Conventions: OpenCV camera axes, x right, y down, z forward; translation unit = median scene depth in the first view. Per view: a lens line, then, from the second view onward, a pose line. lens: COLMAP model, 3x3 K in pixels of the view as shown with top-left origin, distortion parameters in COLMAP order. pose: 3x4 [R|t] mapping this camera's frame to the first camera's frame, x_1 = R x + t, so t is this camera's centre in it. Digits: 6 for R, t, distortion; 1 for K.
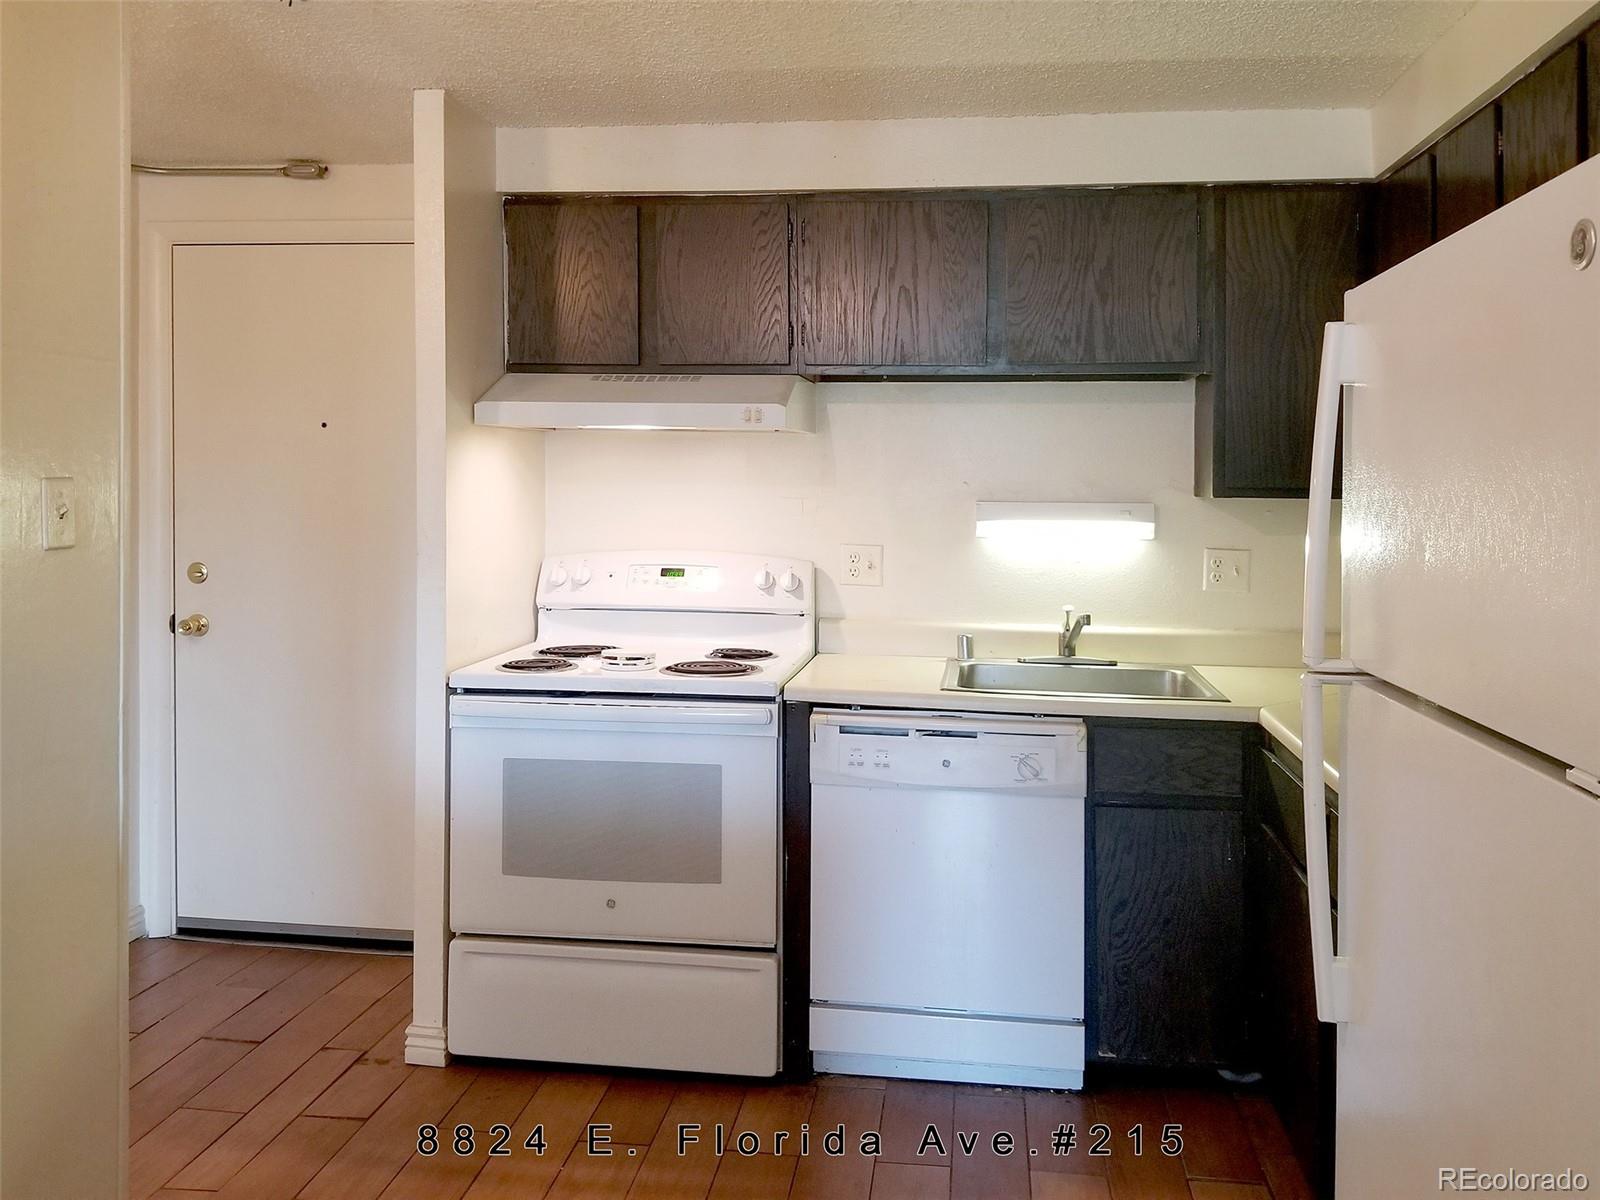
lens RADIAL K [[1246.3, 0, 800.0], [0, 1246.3, 600.0], [0, 0, 1]] dist [0.056715, -0.001343]
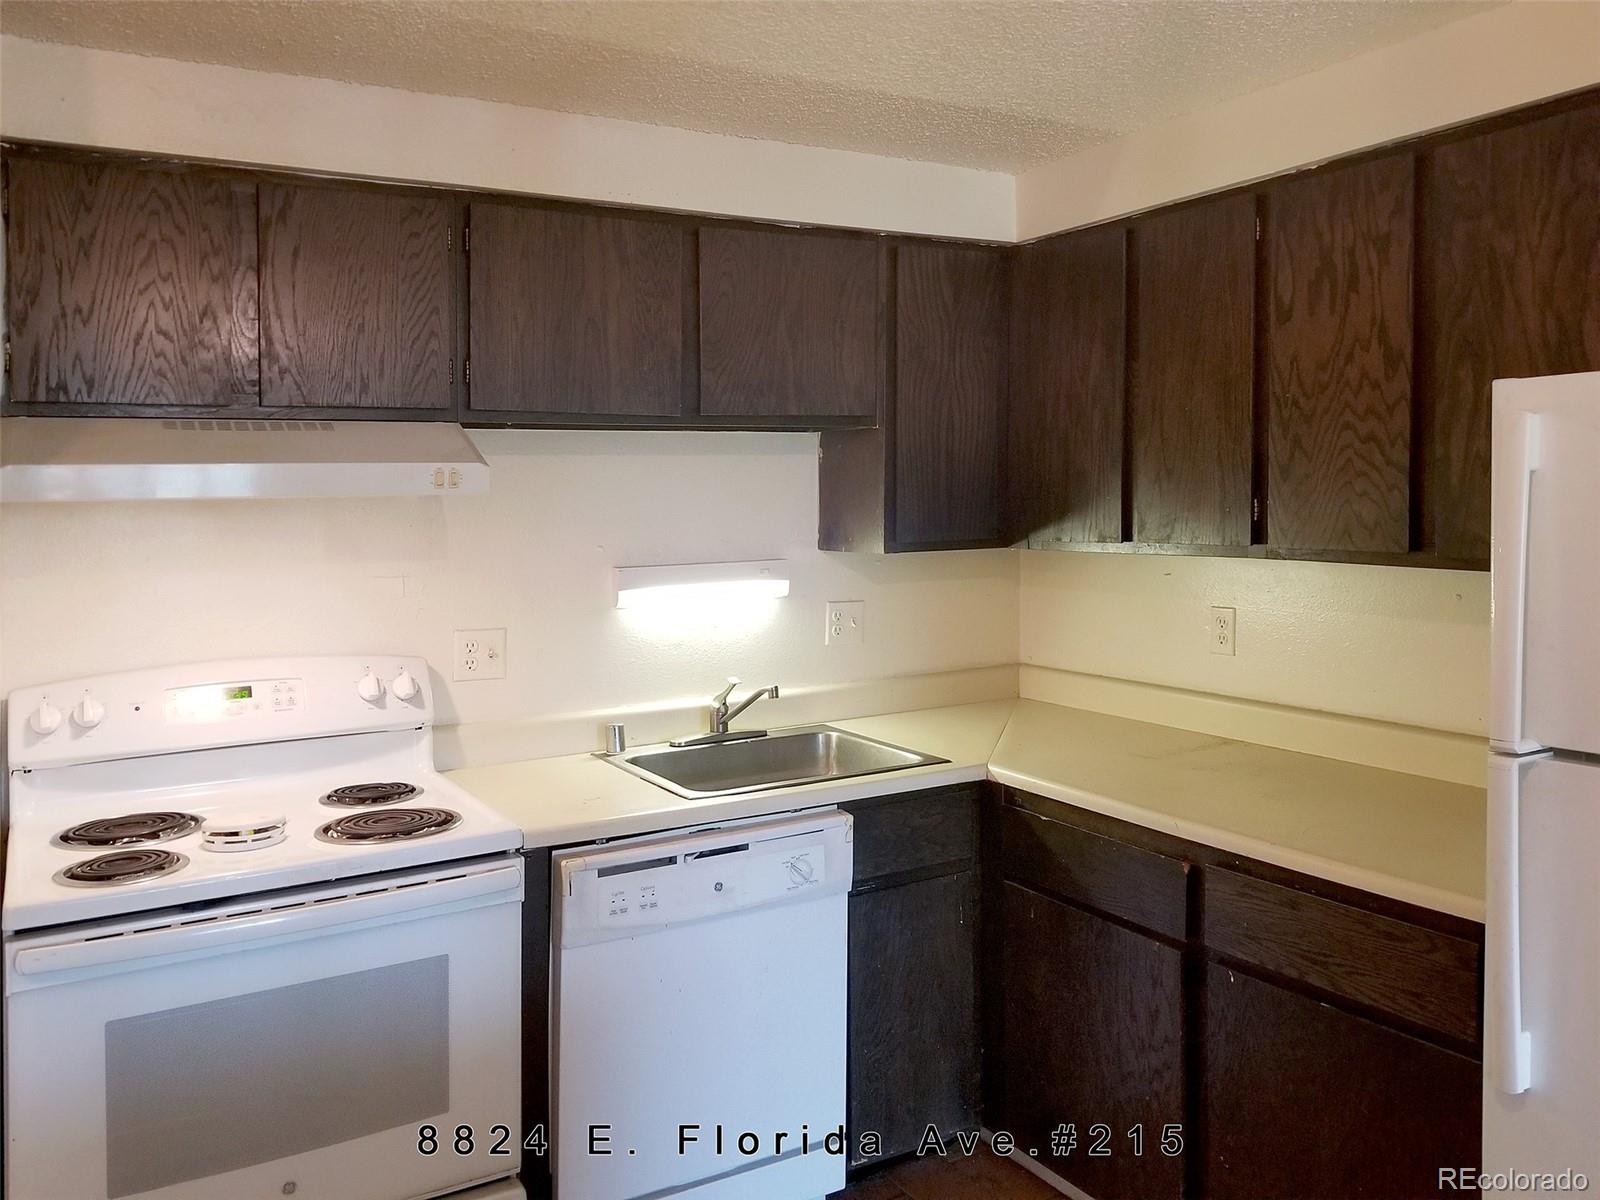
lens RADIAL K [[1289.1, 0, 800.0], [0, 1289.1, 600.0], [0, 0, 1]] dist [0.084705, -0.197798]
pose [[0.790620, -0.077313, 0.607407, -0.336036], [0.087046, 0.996113, 0.013487, -0.065406], [-0.606088, 0.042209, 0.794277, 0.248146]]
